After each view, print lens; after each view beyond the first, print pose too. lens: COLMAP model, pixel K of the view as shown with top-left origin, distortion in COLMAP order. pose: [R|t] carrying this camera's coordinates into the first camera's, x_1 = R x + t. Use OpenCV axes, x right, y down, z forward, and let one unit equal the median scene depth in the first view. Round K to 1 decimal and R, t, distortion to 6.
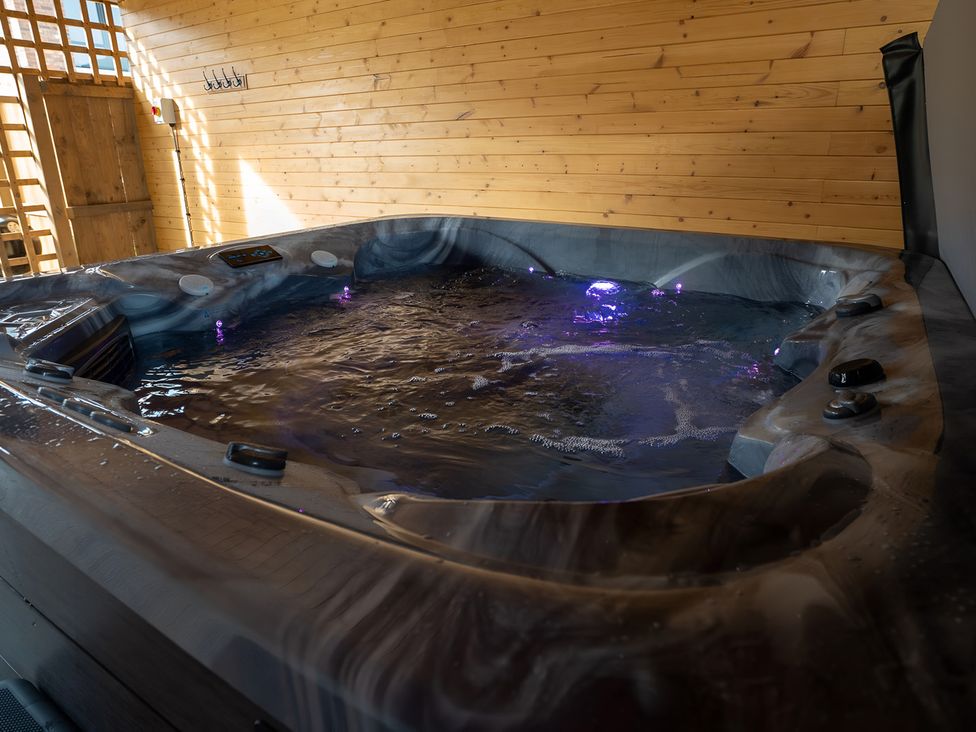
lens RADIAL K [[599.0, 0, 487.7], [0, 599.0, 363.5], [0, 0, 1]] dist [-0.036191, 0.004176]
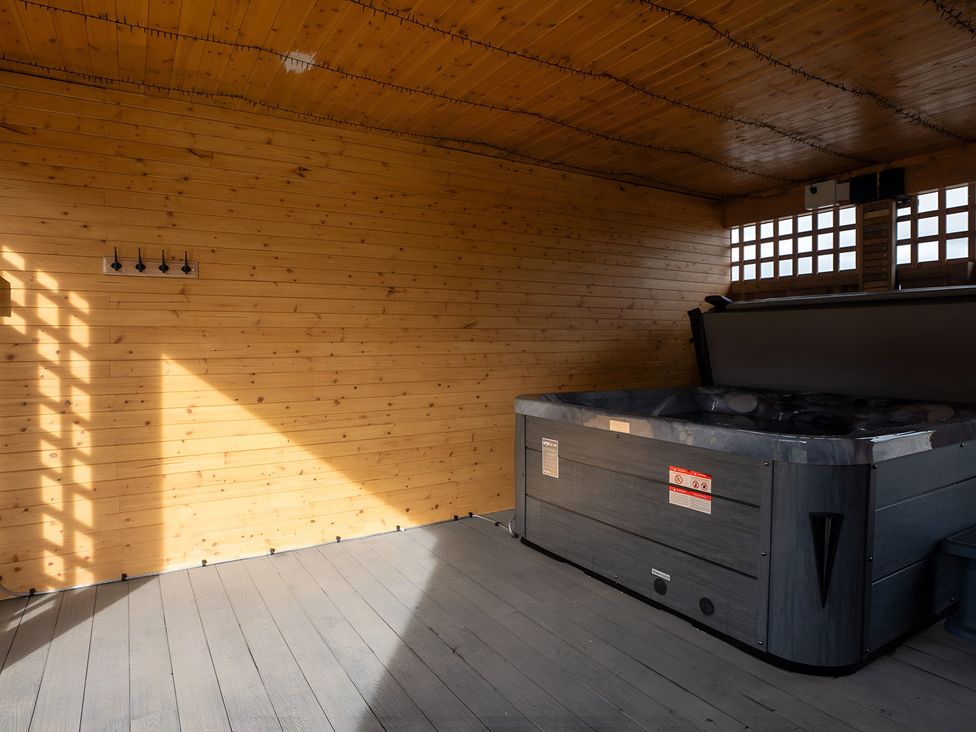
lens RADIAL K [[599.0, 0, 489.3], [0, 599.0, 366.2], [0, 0, 1]] dist [-0.036191, 0.004176]
pose [[0.427981, -0.026721, 0.903393, -1.217932], [0.301794, 0.946414, -0.114981, -0.159499], [-0.851911, 0.321848, 0.413112, 0.429762]]
